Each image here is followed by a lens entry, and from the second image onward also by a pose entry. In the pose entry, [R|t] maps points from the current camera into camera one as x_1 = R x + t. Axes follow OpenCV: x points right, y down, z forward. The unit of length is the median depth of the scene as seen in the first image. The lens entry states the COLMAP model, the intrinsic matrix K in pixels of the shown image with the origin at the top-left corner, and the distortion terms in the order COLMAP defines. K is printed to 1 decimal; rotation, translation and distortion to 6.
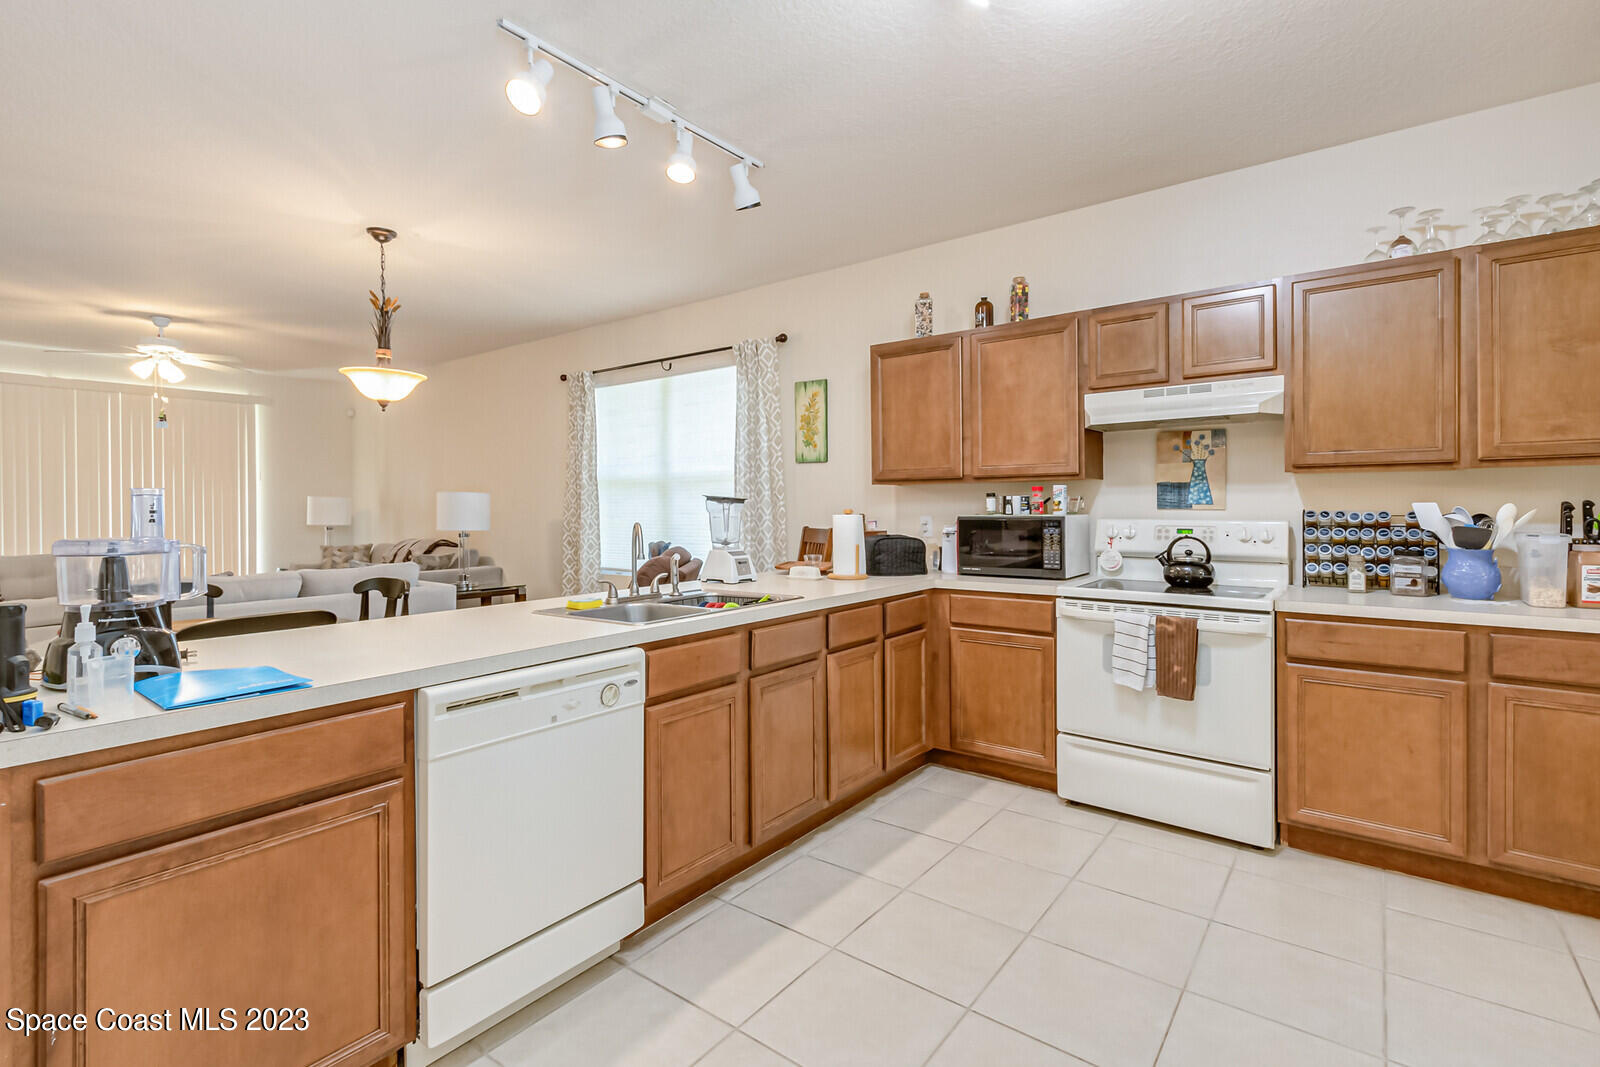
lens RADIAL K [[751.9, 0, 785.4], [0, 751.9, 508.1], [0, 0, 1]] dist [0.004494, -0.000980]
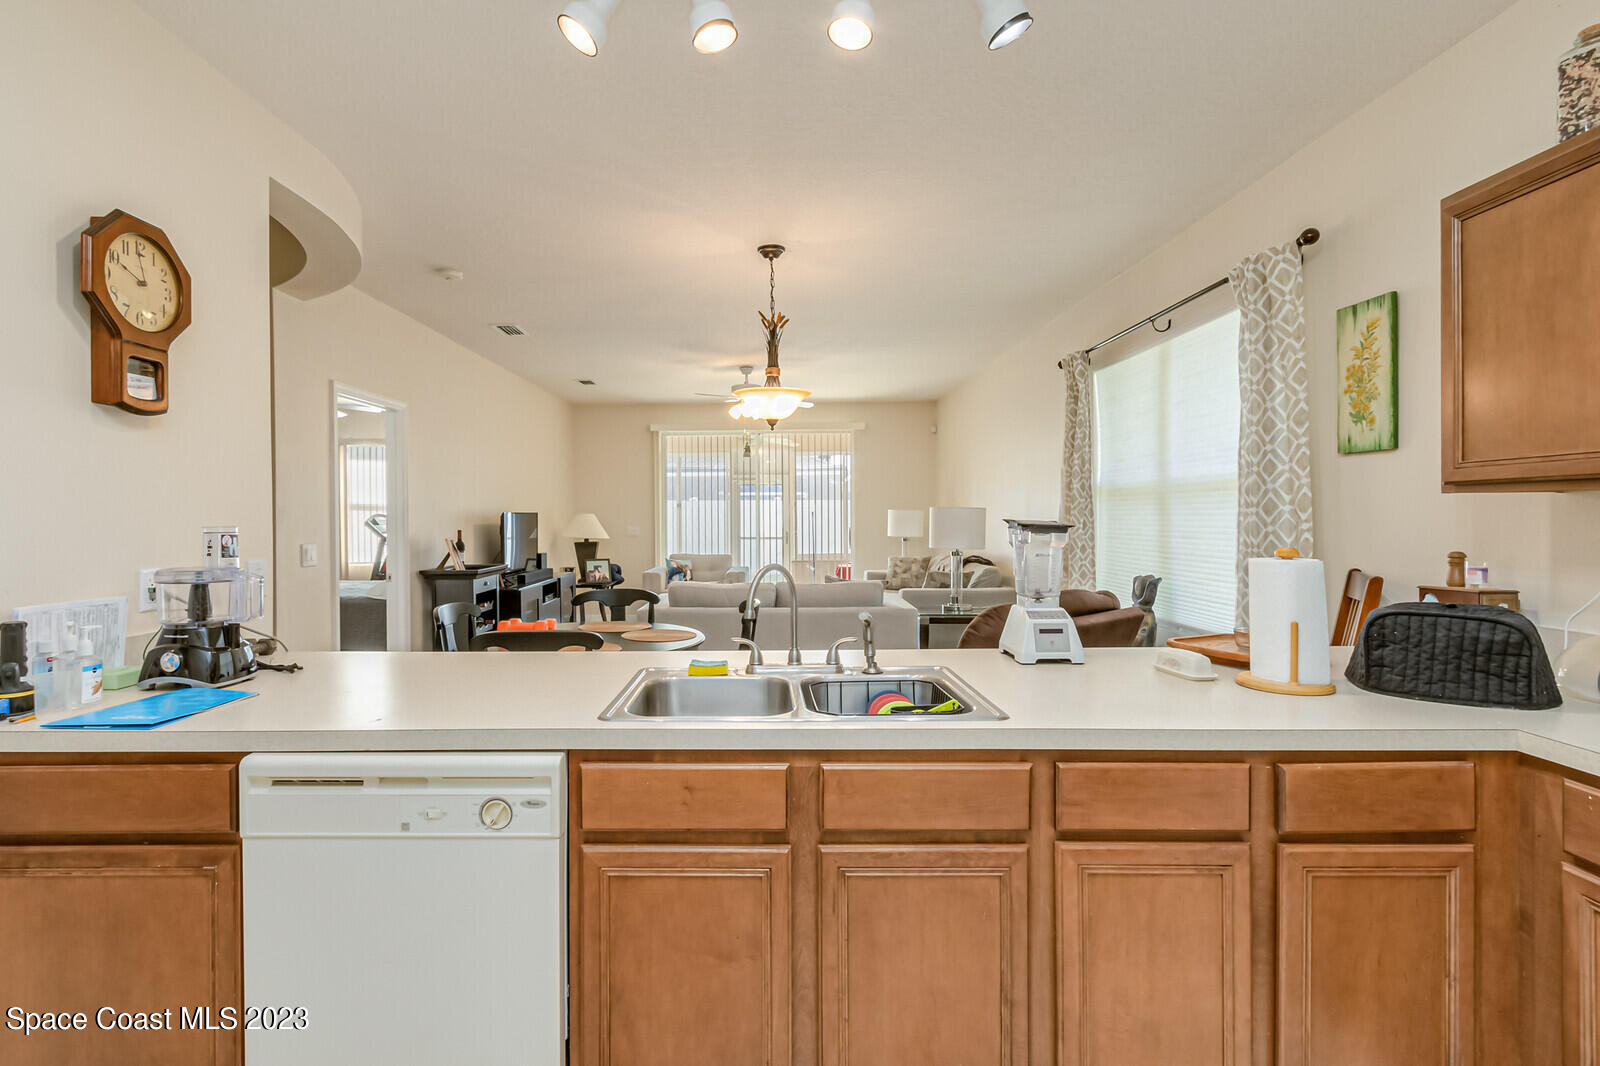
lens RADIAL K [[751.9, 0, 754.5], [0, 751.9, 529.0], [0, 0, 1]] dist [0.004494, -0.000980]
pose [[0.604126, 0.015631, -0.796736, 0.250684], [-0.000692, 0.999818, 0.019090, -0.018967], [0.796889, -0.010982, 0.604026, 0.399142]]
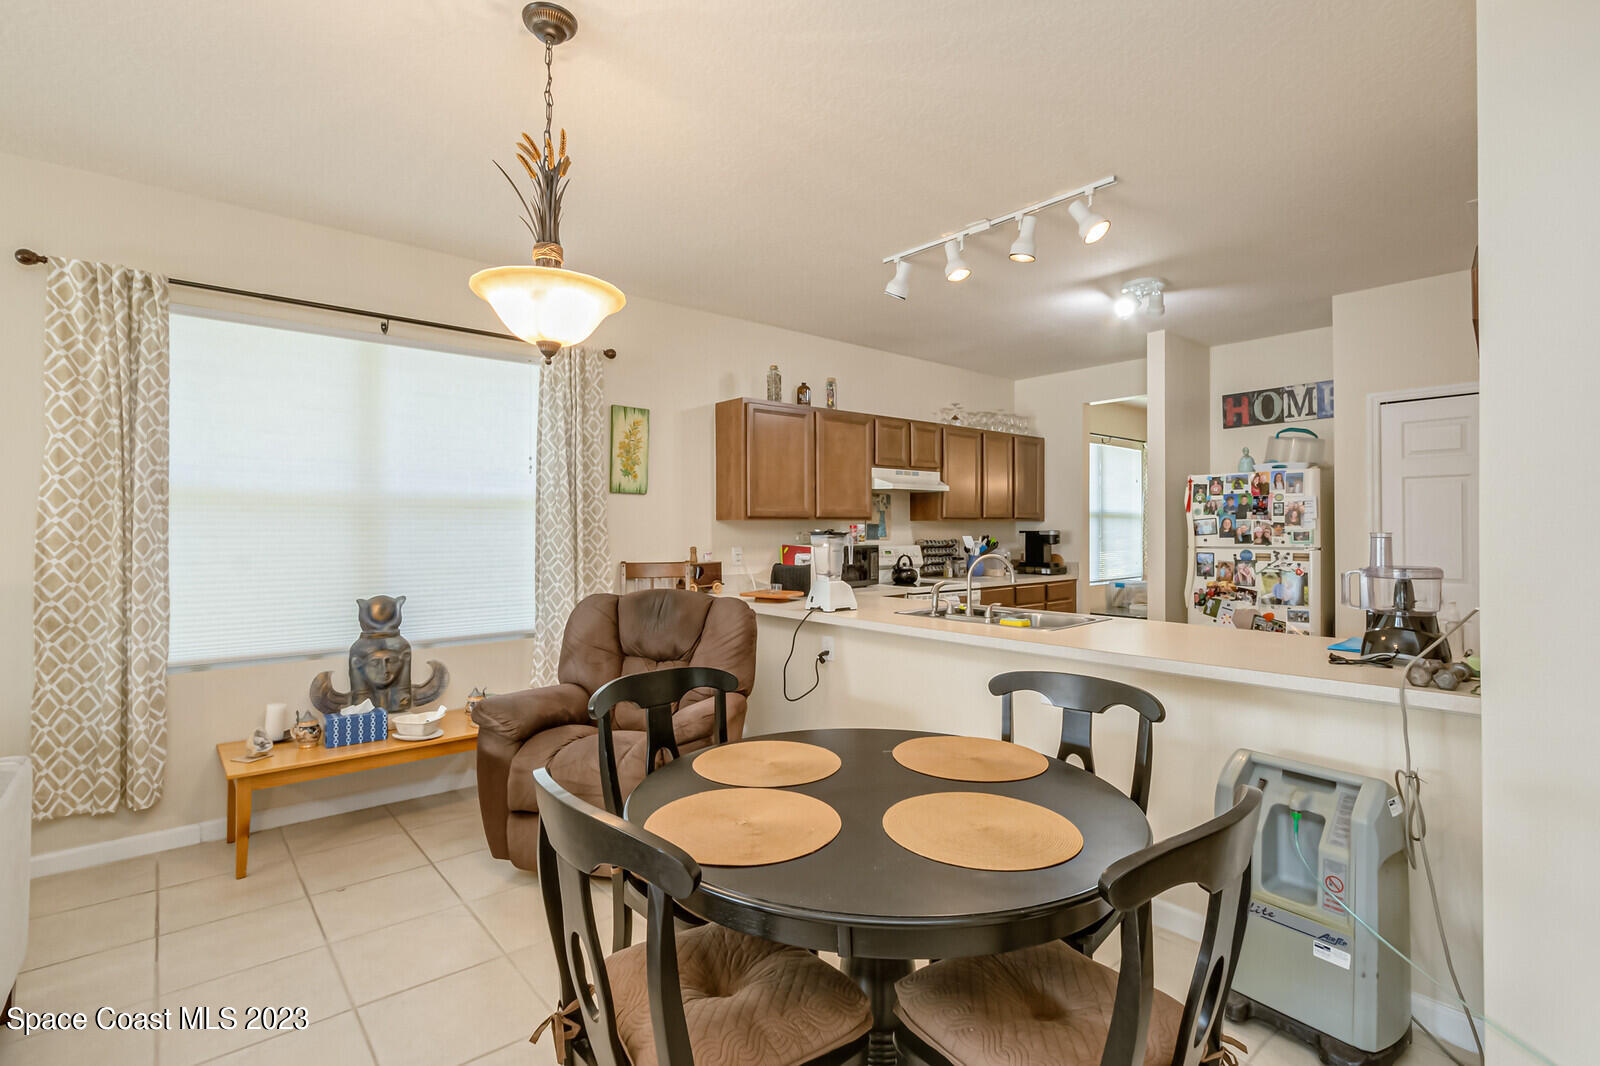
lens RADIAL K [[751.9, 0, 791.6], [0, 751.9, 523.6], [0, 0, 1]] dist [0.004494, -0.000980]
pose [[0.195418, 0.012764, 0.980637, -1.051670], [0.004200, 0.999895, -0.013852, -0.011257], [-0.980711, 0.006826, 0.195344, 0.766629]]
